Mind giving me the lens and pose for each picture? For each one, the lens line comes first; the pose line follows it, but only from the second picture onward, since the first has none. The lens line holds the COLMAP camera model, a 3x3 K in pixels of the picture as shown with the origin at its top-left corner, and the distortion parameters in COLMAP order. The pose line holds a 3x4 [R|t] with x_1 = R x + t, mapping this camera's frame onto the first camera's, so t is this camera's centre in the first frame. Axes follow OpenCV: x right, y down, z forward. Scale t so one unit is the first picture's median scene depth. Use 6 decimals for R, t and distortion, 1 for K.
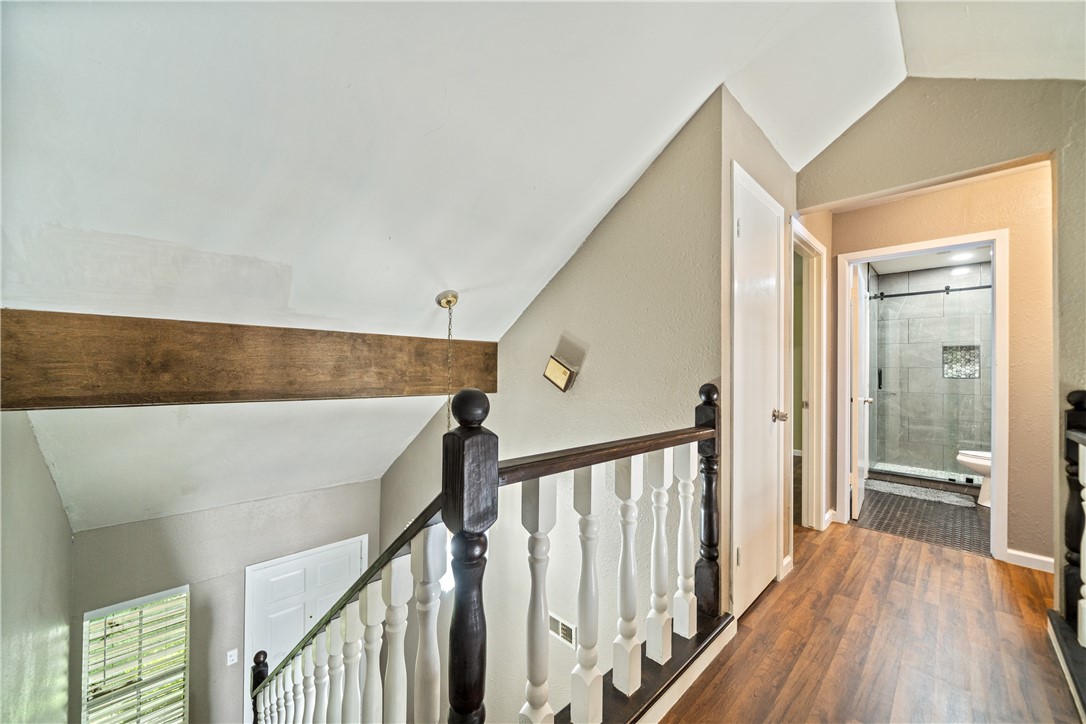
lens RADIAL K [[401.8, 0, 538.8], [0, 401.8, 368.2], [0, 0, 1]] dist [-0.005858, -0.000554]
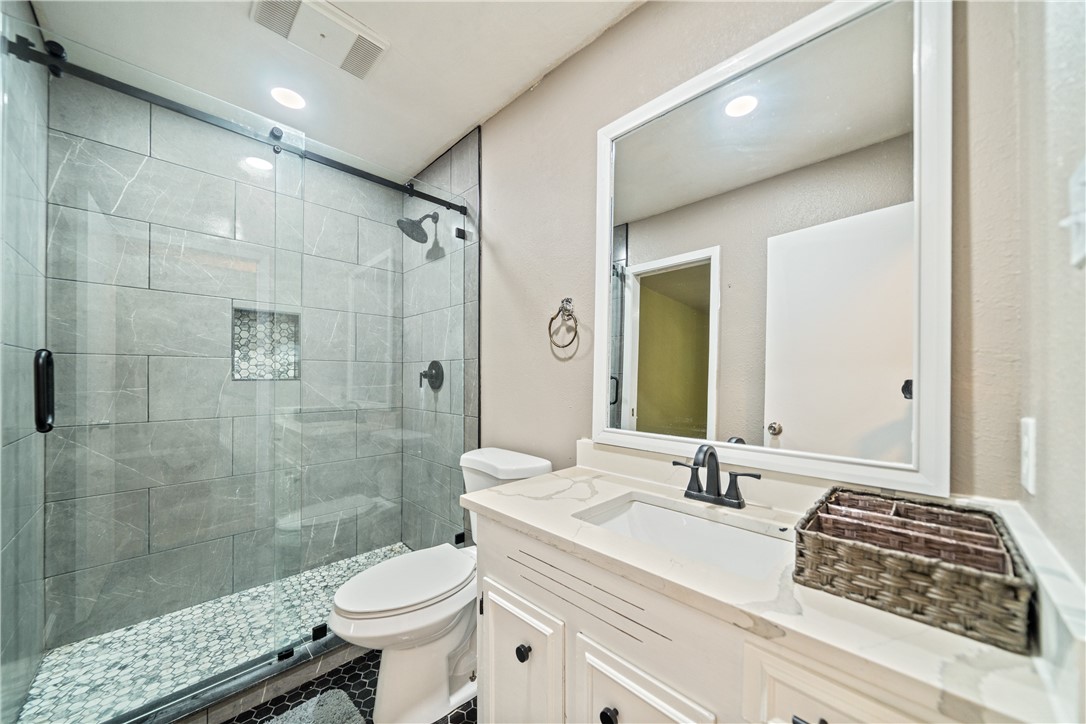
lens RADIAL K [[373.1, 0, 538.3], [0, 373.1, 369.8], [0, 0, 1]] dist [-0.001926, 0.000163]
pose [[-0.033121, 0.002175, 0.999449, 0.590130], [-0.015246, 0.999880, -0.002681, 0.008931], [-0.999335, -0.015326, -0.033084, 0.675089]]
